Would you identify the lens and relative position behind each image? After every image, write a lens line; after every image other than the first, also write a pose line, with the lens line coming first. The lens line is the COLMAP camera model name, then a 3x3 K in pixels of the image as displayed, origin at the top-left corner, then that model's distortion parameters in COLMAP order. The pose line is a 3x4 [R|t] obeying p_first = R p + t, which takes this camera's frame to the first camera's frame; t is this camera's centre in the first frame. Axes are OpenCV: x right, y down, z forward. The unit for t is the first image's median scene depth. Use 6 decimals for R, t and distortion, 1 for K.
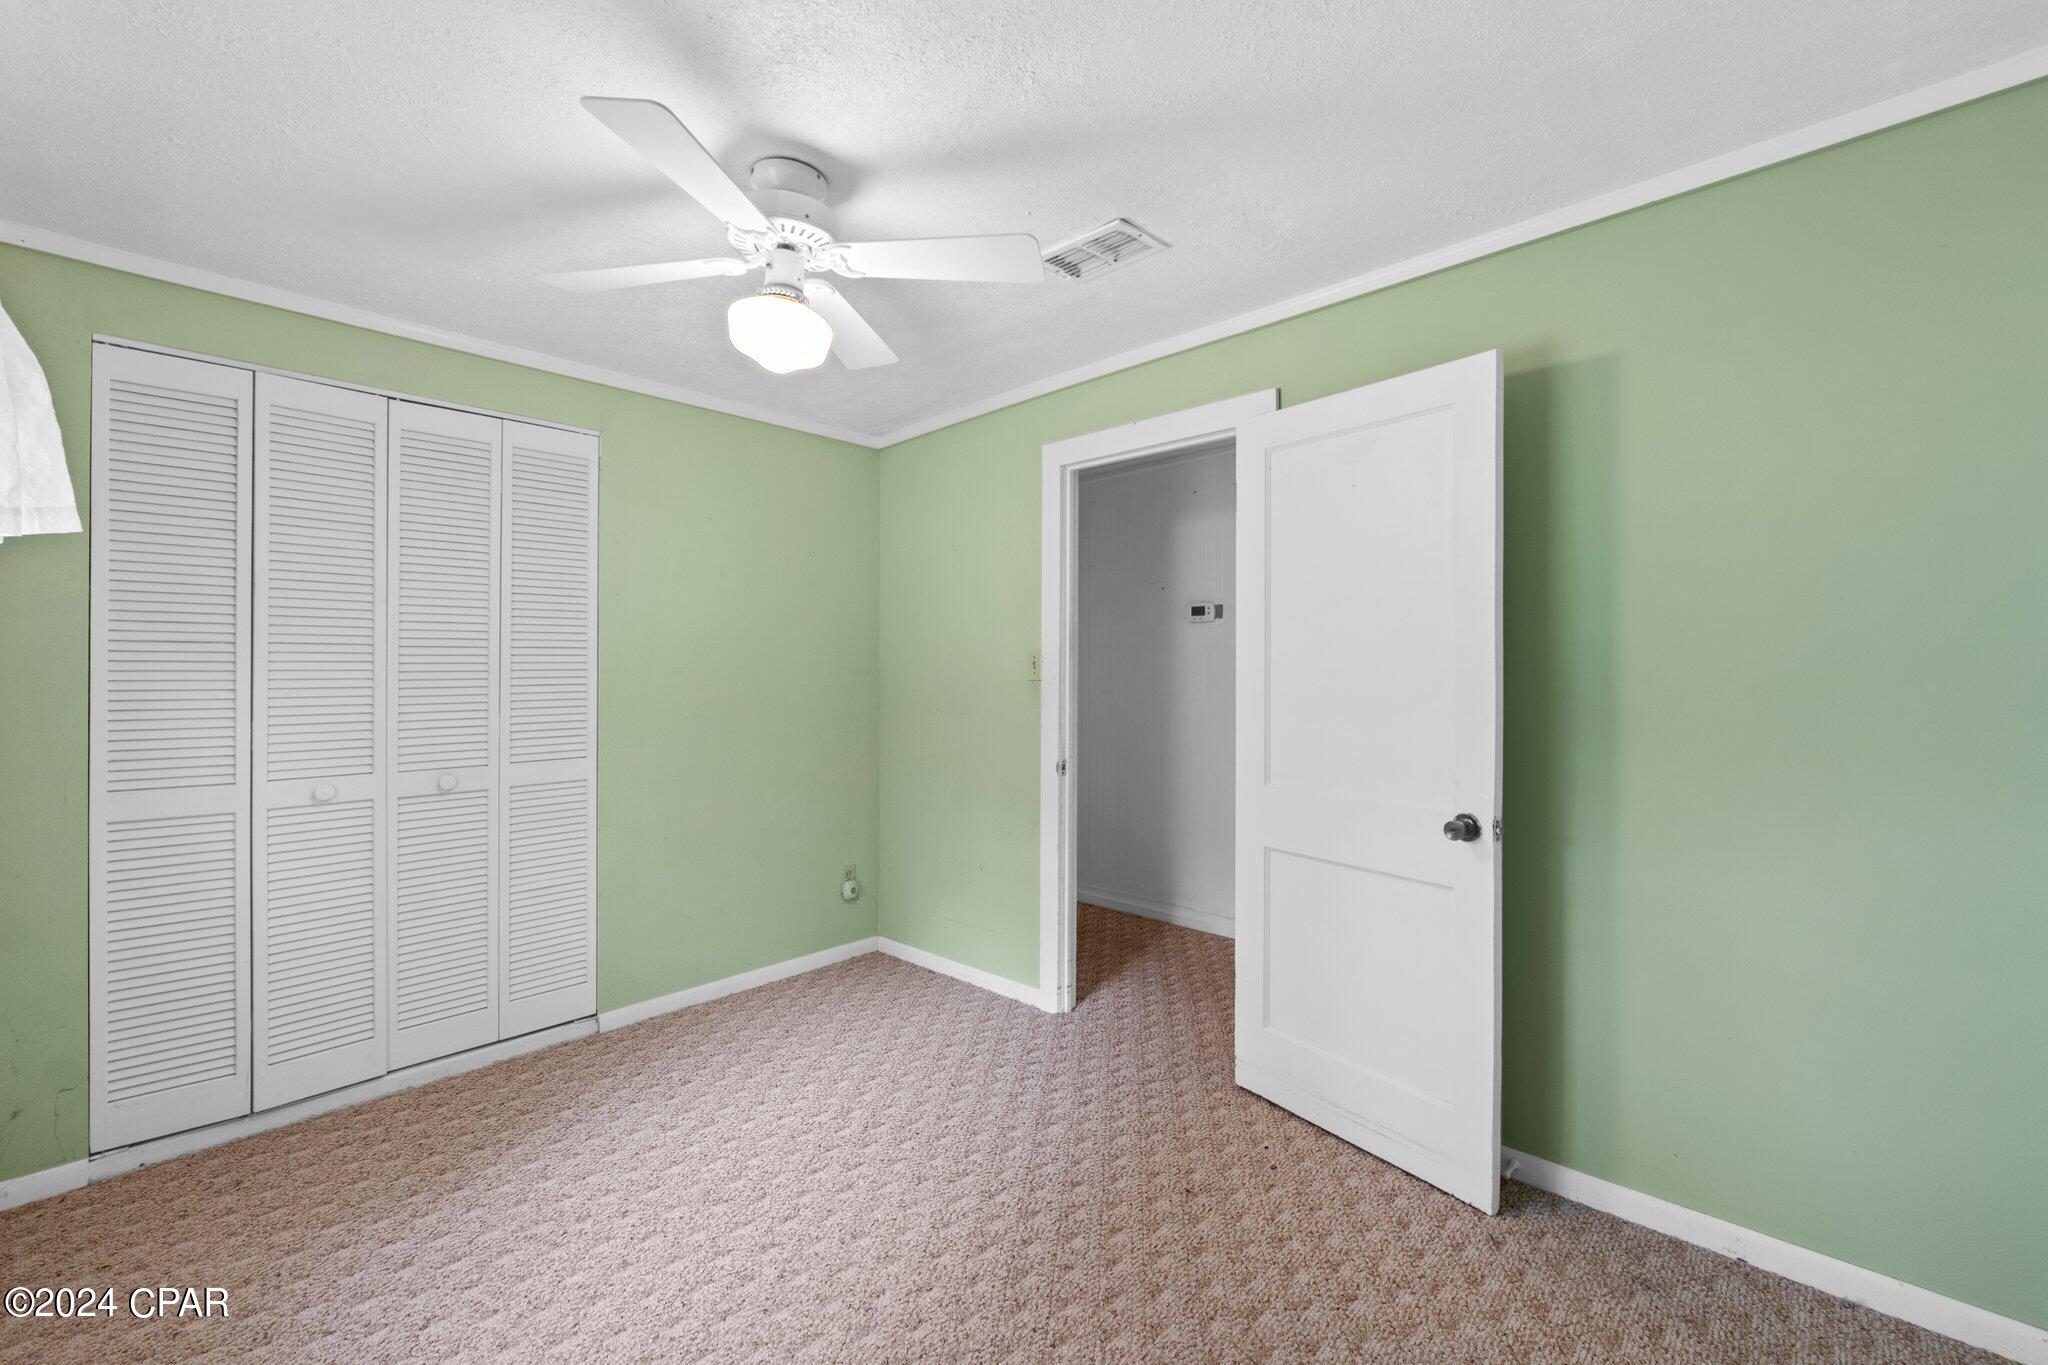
lens RADIAL K [[866.9, 0, 1024.0], [0, 866.9, 682.5], [0, 0, 1]] dist [-0.001165, -0.000278]
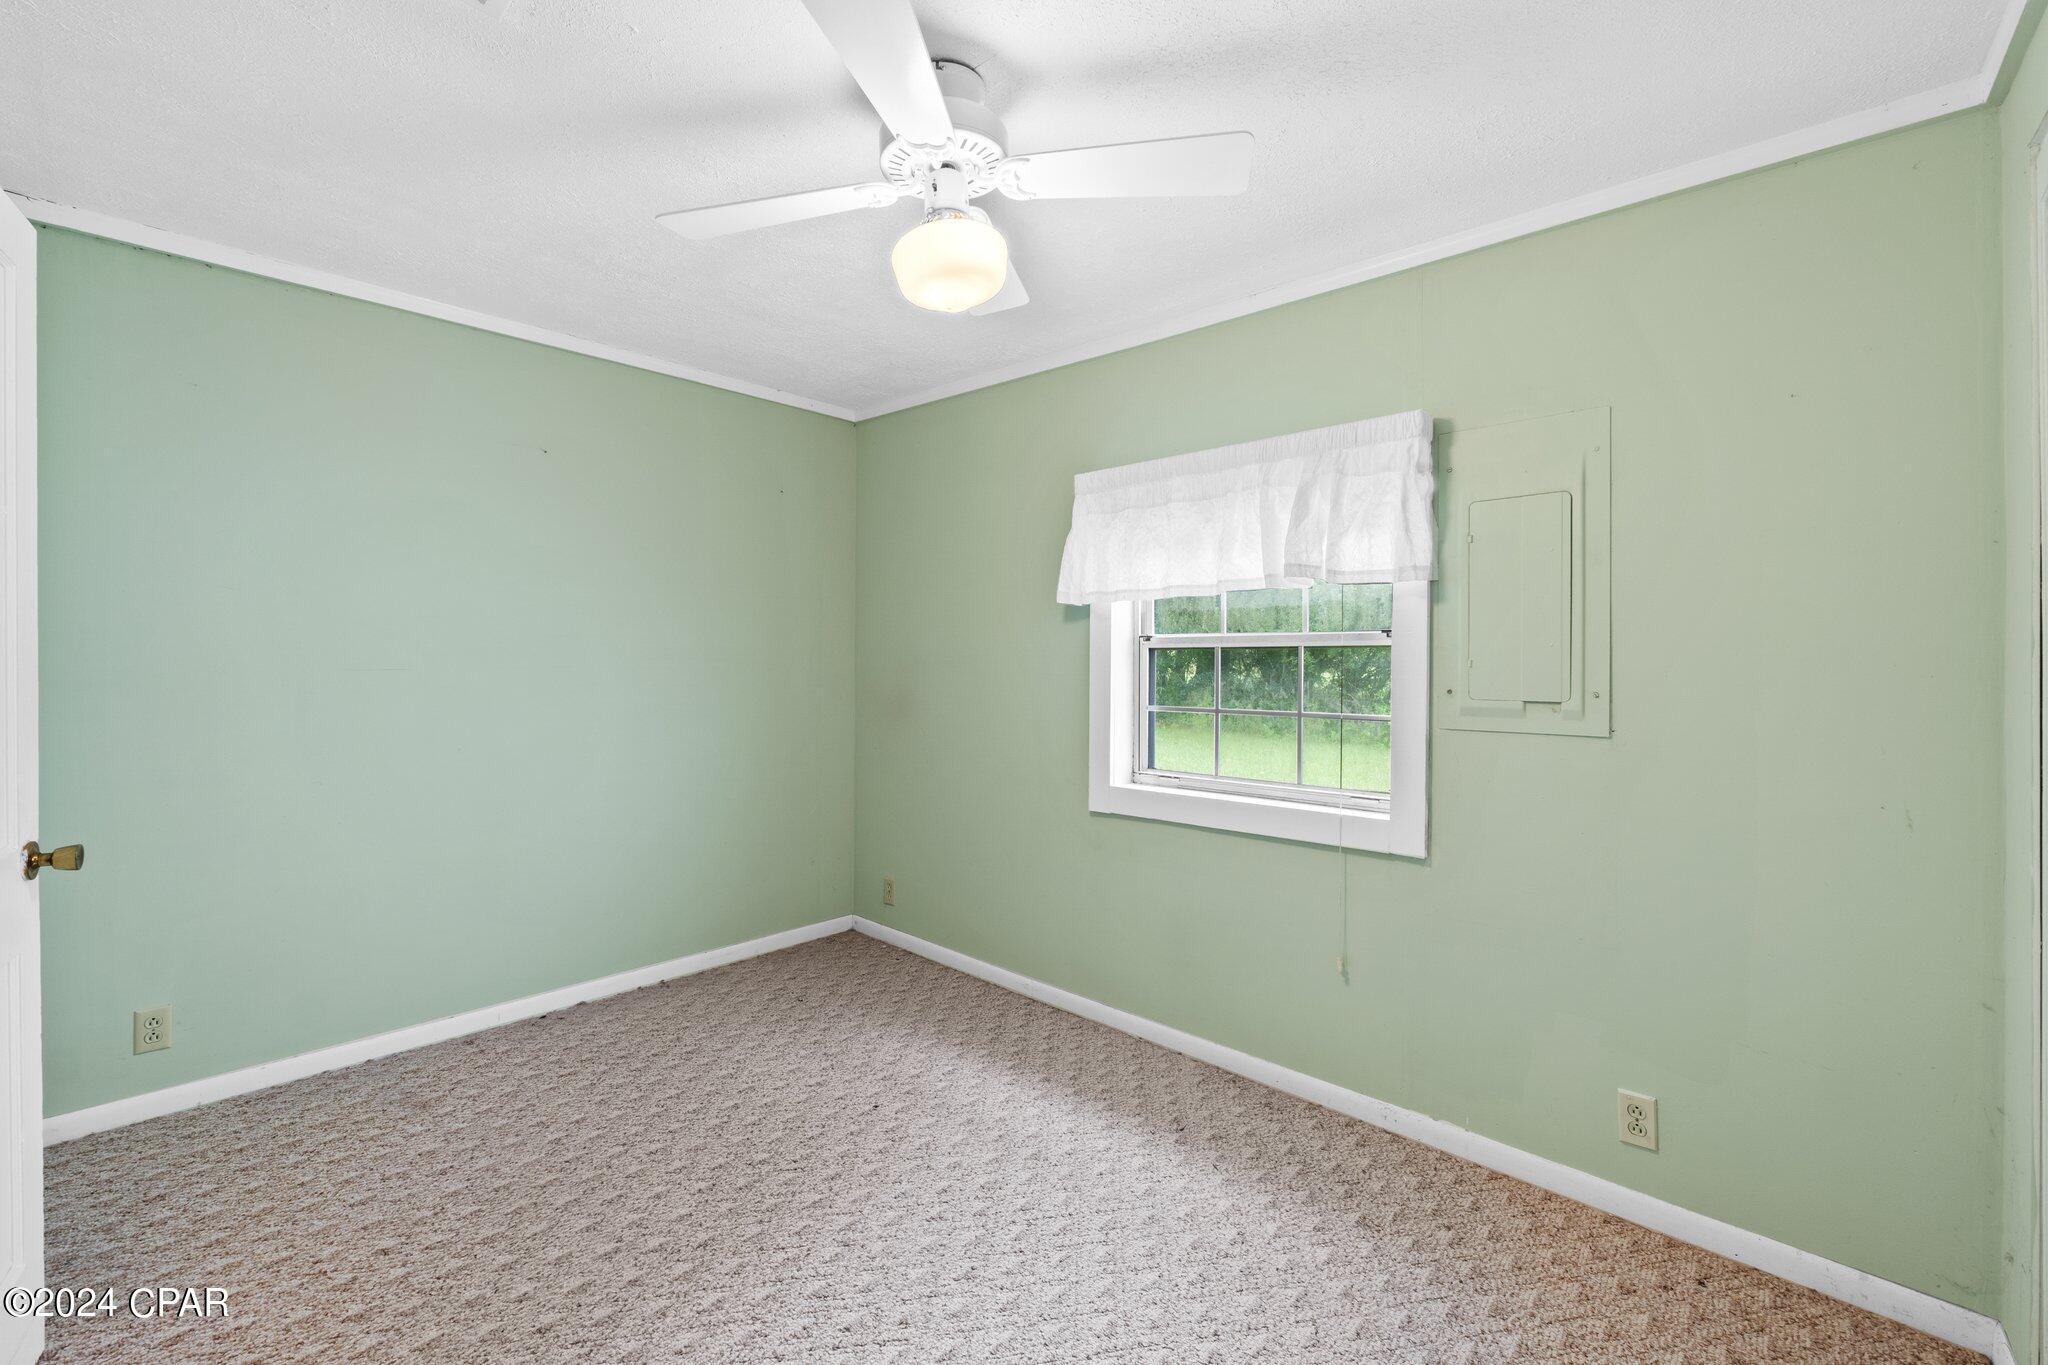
lens RADIAL K [[866.2, 0, 1024.0], [0, 866.2, 682.5], [0, 0, 1]] dist [-0.002126, -0.000084]
pose [[-0.999599, -0.004338, -0.027985, -0.283602], [-0.005574, 0.999004, 0.044262, -0.018629], [0.027765, 0.044400, -0.998628, 1.576926]]
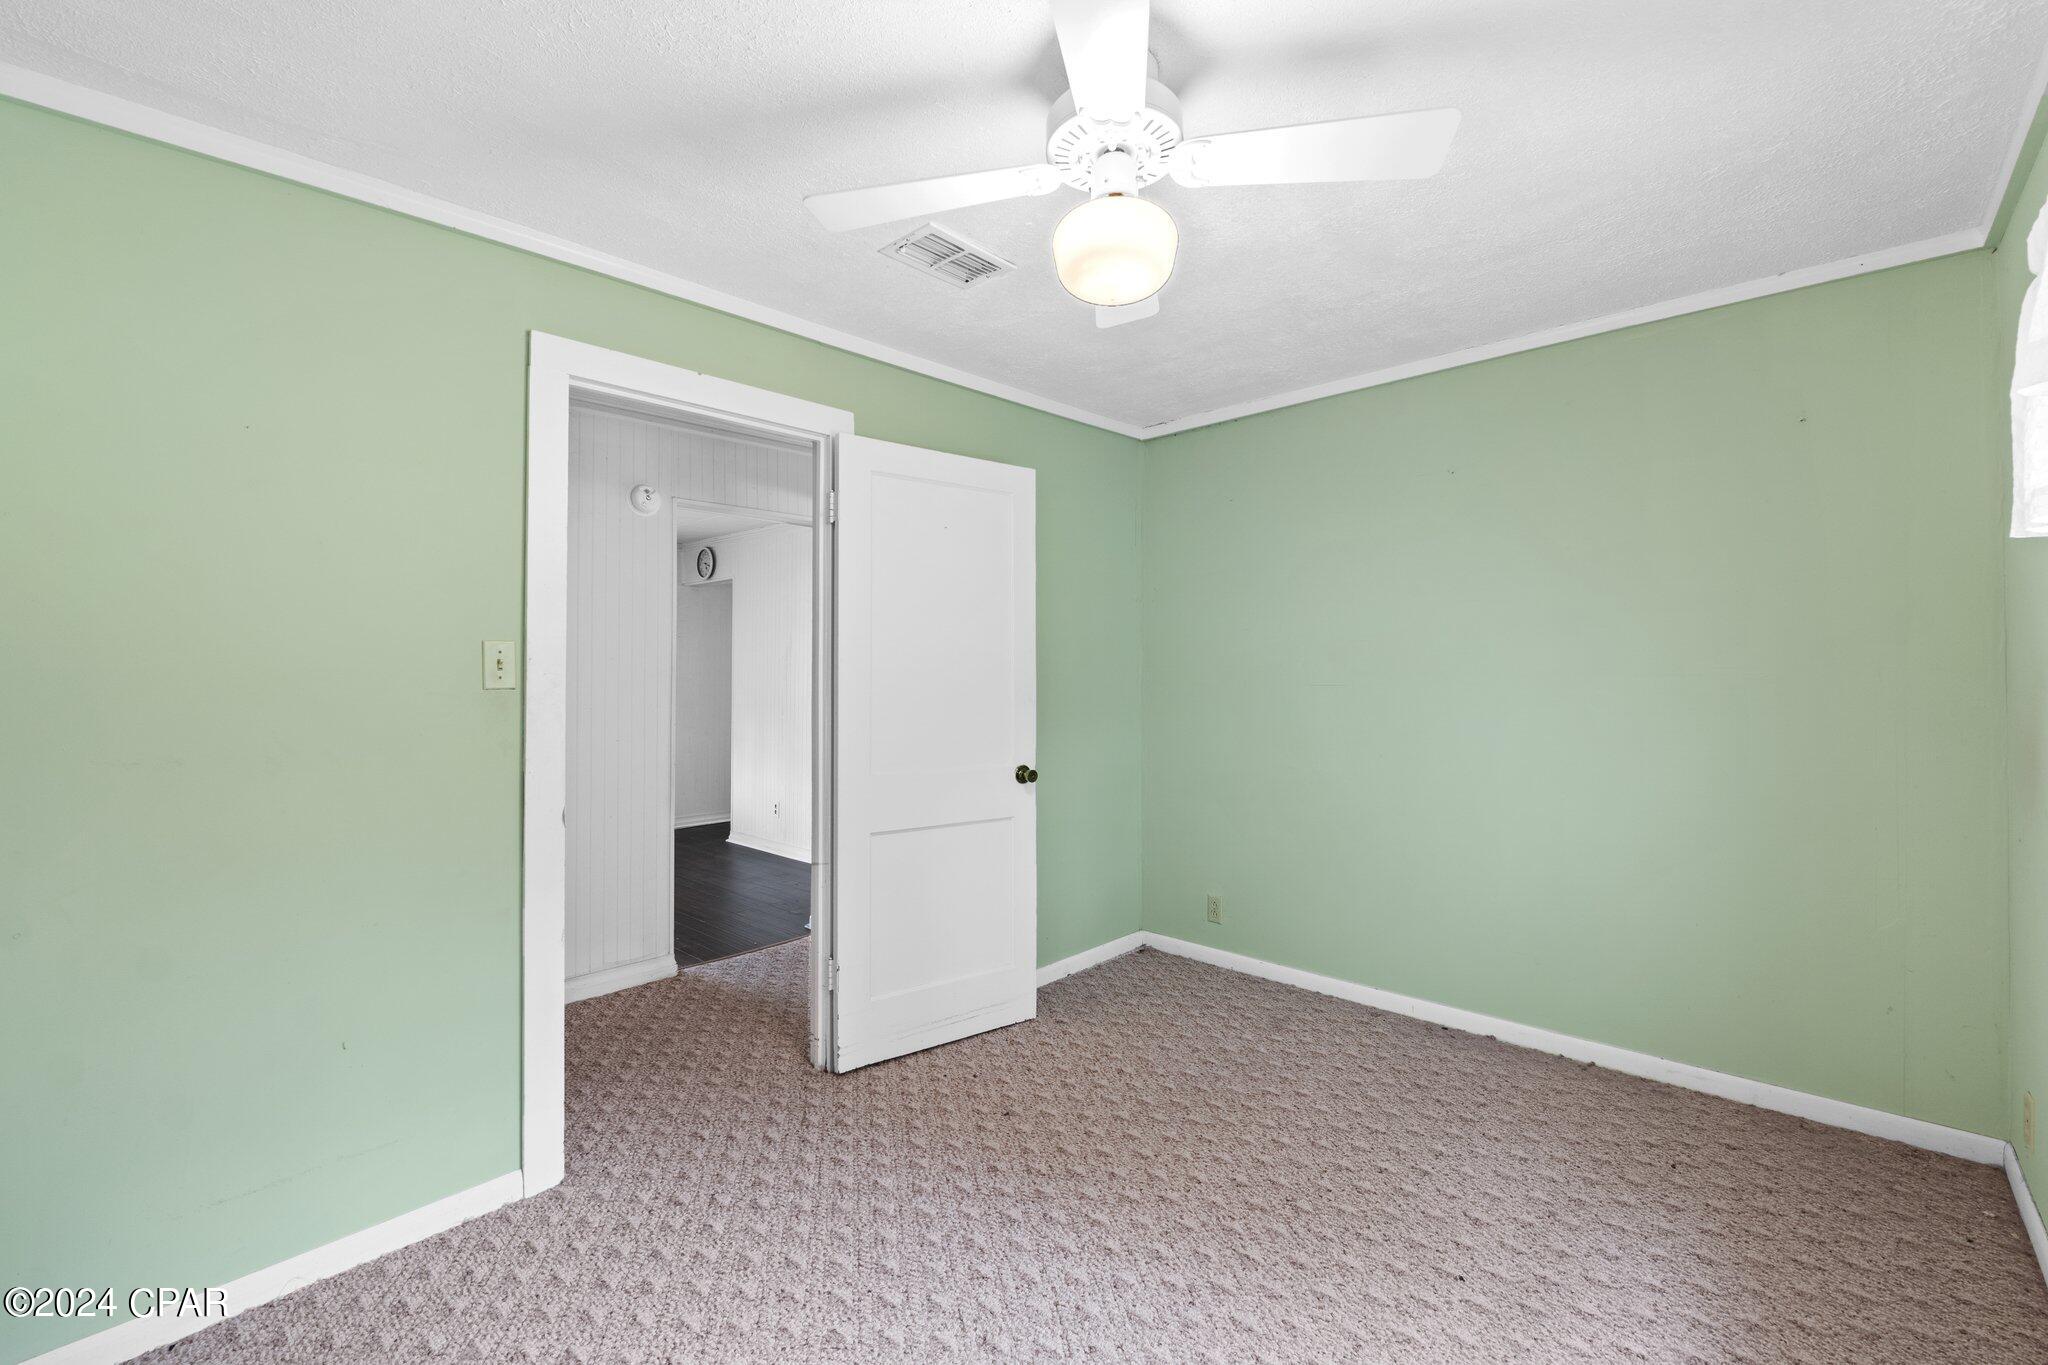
lens RADIAL K [[866.9, 0, 1024.0], [0, 866.9, 682.5], [0, 0, 1]] dist [-0.001165, -0.000278]
pose [[-0.019521, -0.007265, 0.999783, -0.921318], [0.020123, 0.999768, 0.007658, -0.006568], [-0.999607, 0.020268, -0.019370, 0.925423]]
